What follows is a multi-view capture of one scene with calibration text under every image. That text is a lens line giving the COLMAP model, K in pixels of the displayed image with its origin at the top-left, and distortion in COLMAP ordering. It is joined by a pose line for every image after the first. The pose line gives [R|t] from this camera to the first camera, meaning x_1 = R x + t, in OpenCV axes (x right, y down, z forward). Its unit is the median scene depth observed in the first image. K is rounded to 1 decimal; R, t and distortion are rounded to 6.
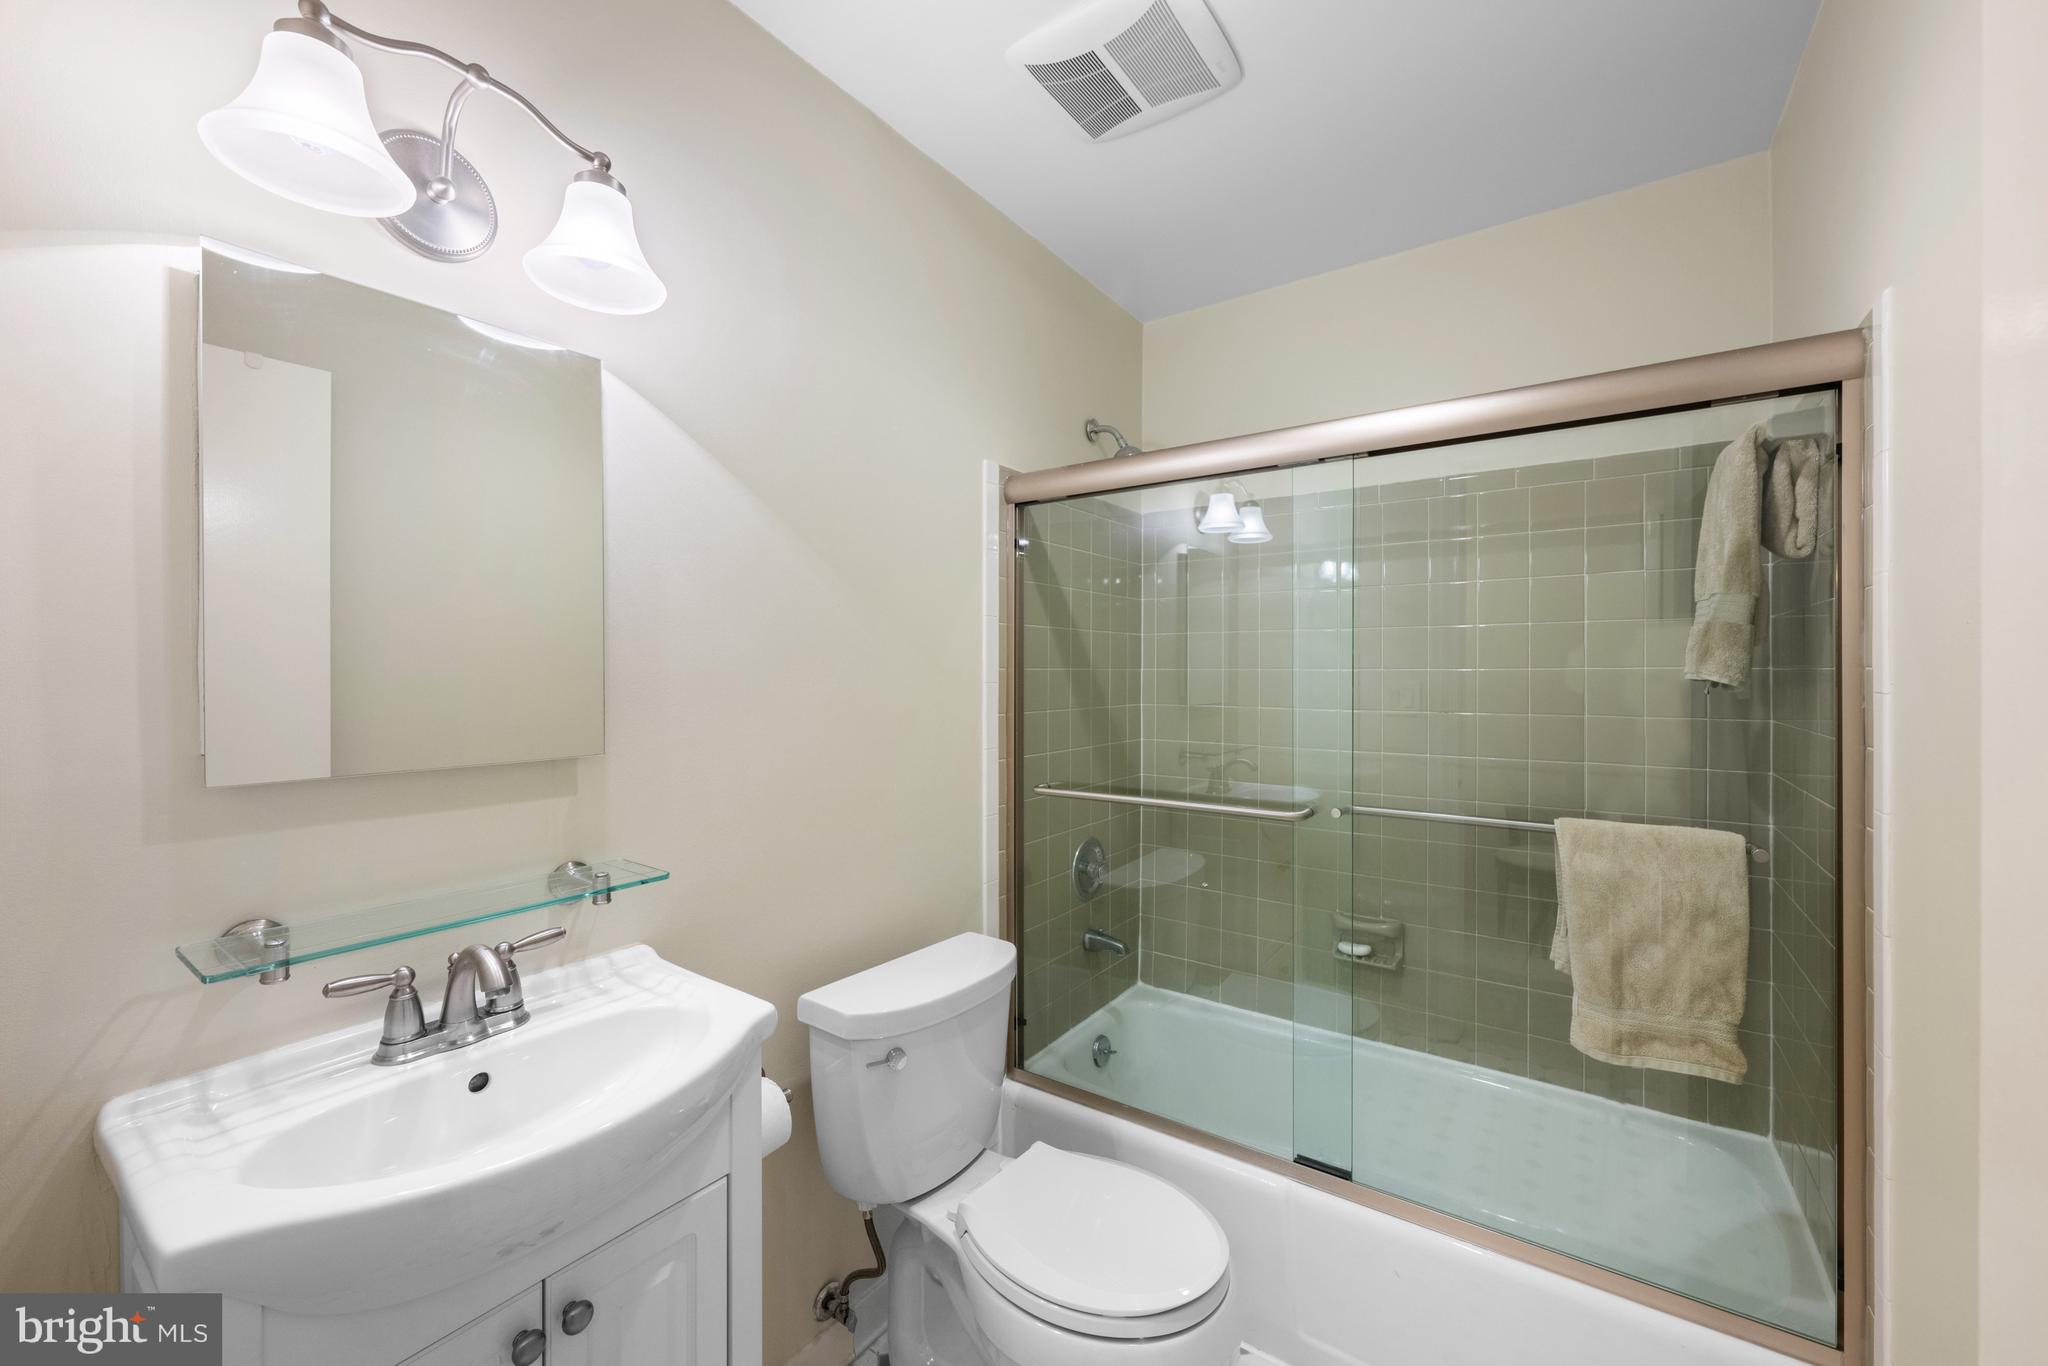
lens RADIAL K [[814.3, 0, 1029.2], [0, 814.3, 675.7], [0, 0, 1]] dist [-0.005562, 0.000201]
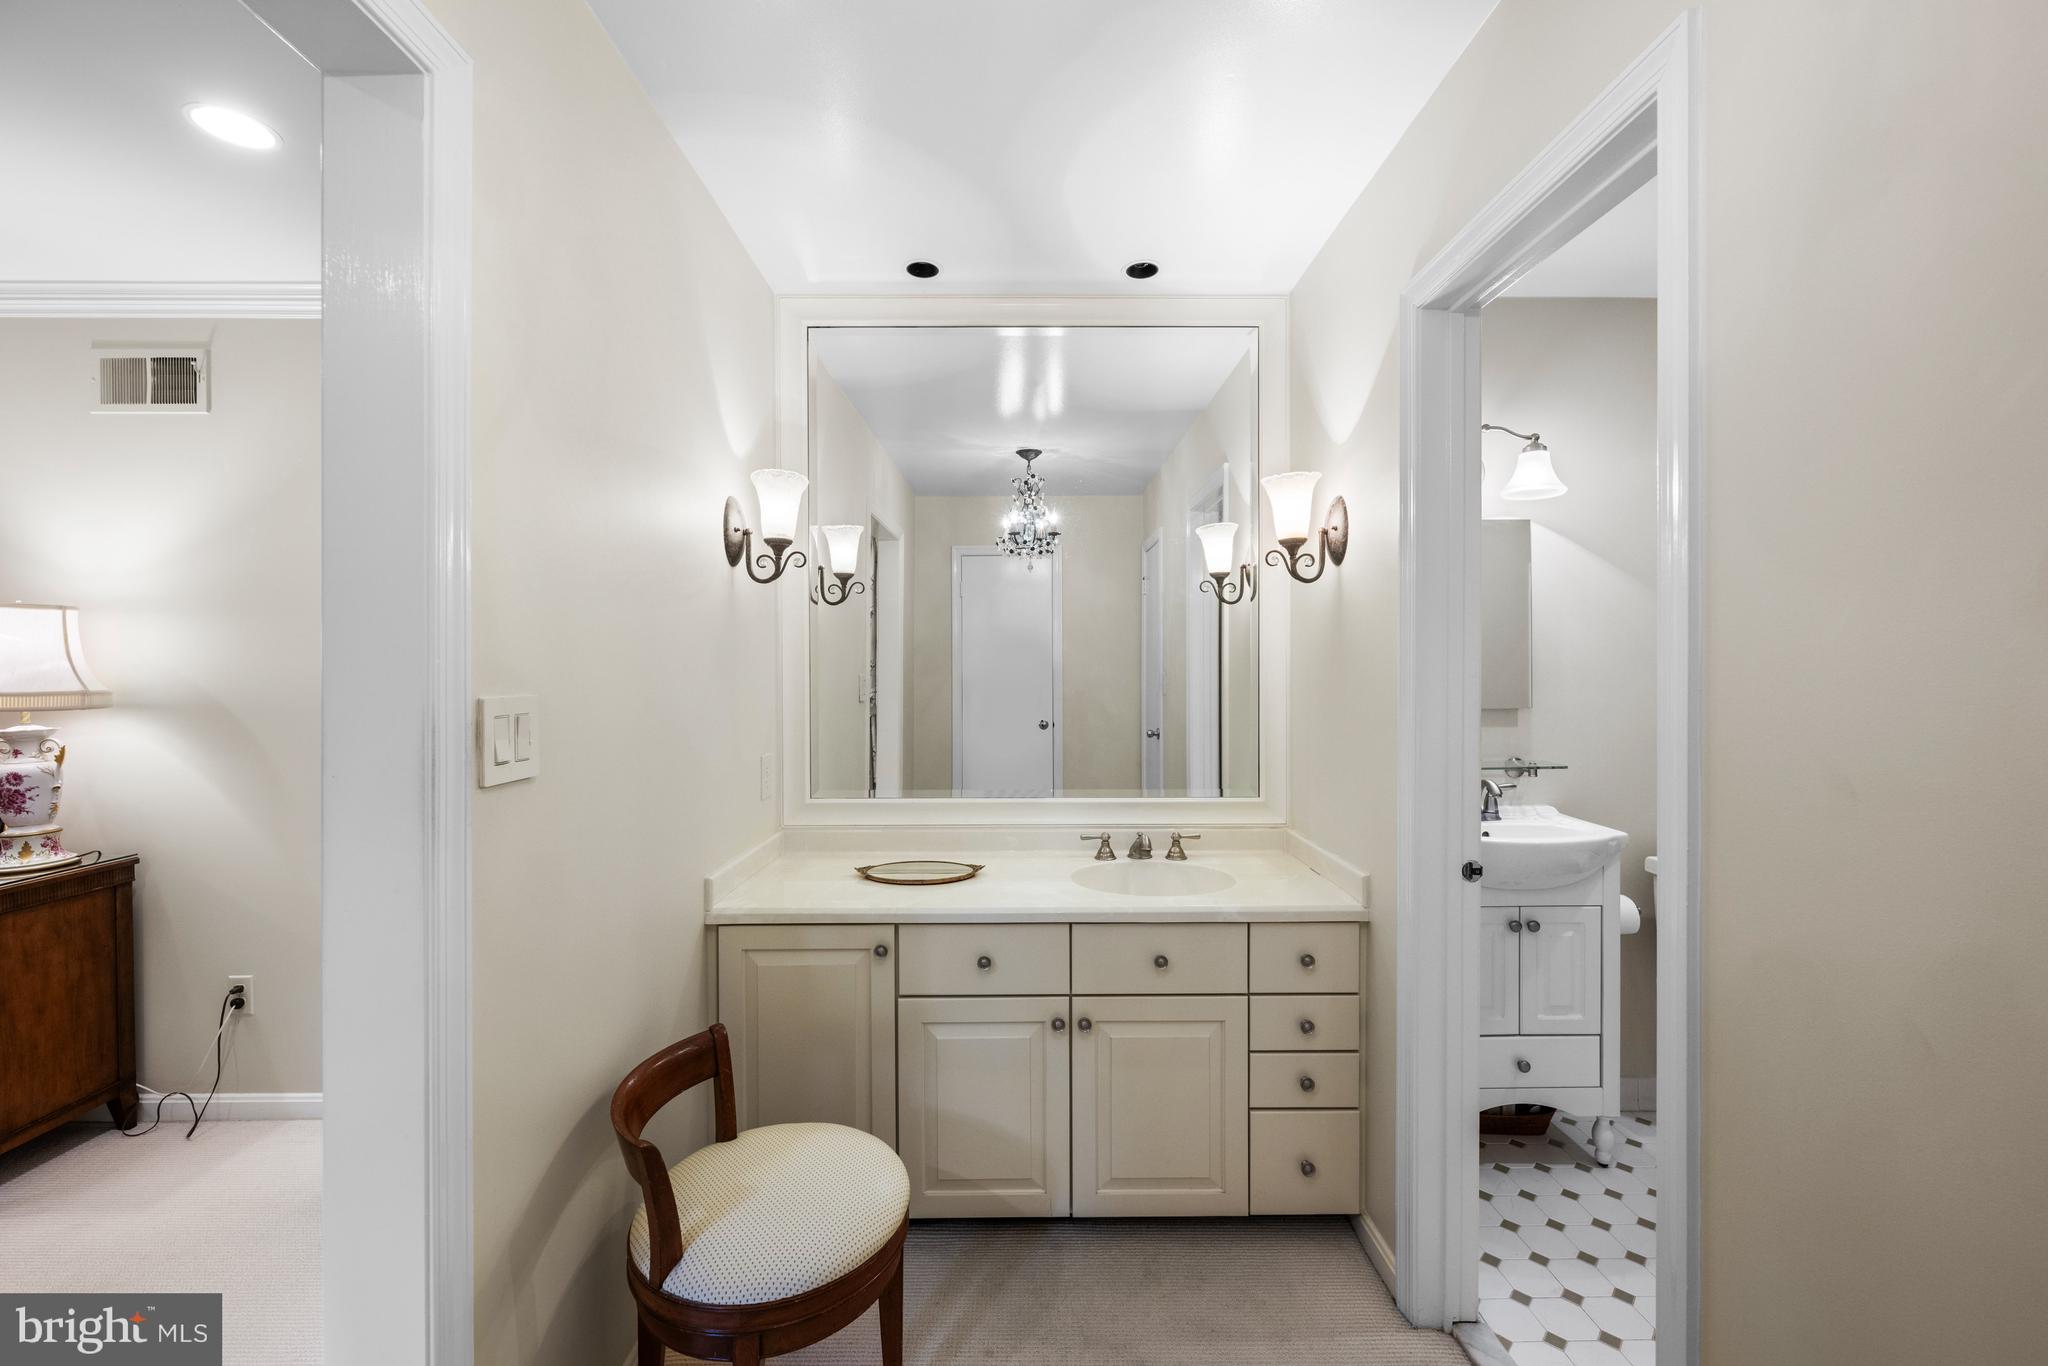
lens RADIAL K [[814.3, 0, 1031.8], [0, 814.3, 668.8], [0, 0, 1]] dist [-0.005562, 0.000201]
pose [[0.578558, -0.001499, -0.815640, 0.449207], [0.003605, 0.999993, 0.000719, -0.005922], [0.815633, -0.003356, 0.578560, -1.295385]]
